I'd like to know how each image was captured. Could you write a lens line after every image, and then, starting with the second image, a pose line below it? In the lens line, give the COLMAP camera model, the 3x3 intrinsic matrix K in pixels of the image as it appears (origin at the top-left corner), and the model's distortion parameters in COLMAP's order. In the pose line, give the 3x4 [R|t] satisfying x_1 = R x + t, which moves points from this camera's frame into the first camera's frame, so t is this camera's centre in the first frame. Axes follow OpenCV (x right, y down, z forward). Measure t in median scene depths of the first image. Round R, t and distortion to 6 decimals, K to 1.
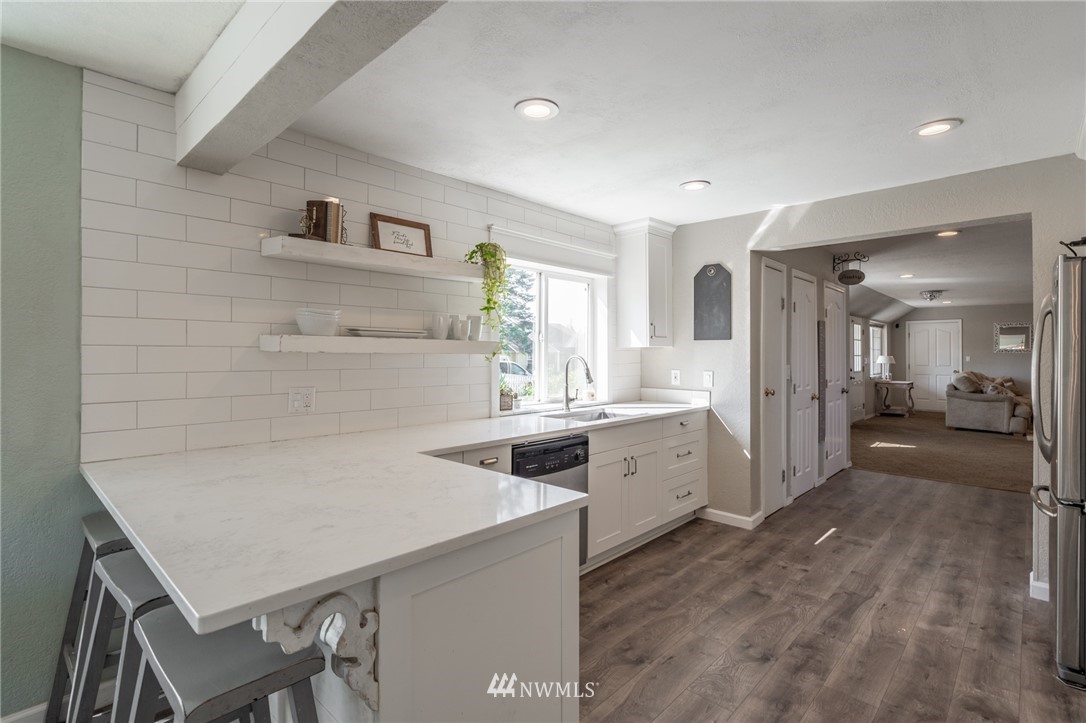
lens RADIAL K [[513.4, 0, 544.8], [0, 513.4, 350.3], [0, 0, 1]] dist [-0.000532, 0.000368]
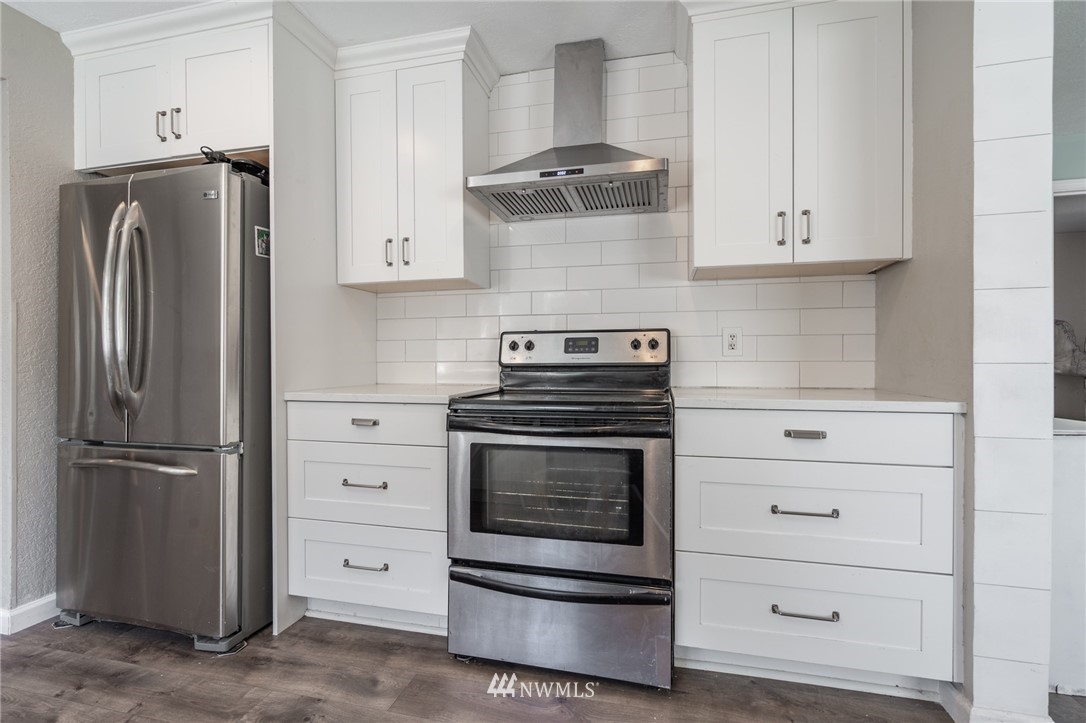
lens RADIAL K [[493.3, 0, 539.6], [0, 493.3, 363.0], [0, 0, 1]] dist [-0.001018, 0.000093]
pose [[-0.497265, -0.006857, 0.867571, 0.017333], [-0.006221, 0.999971, 0.004338, 0.085662], [-0.867576, -0.003240, -0.497294, 0.558212]]
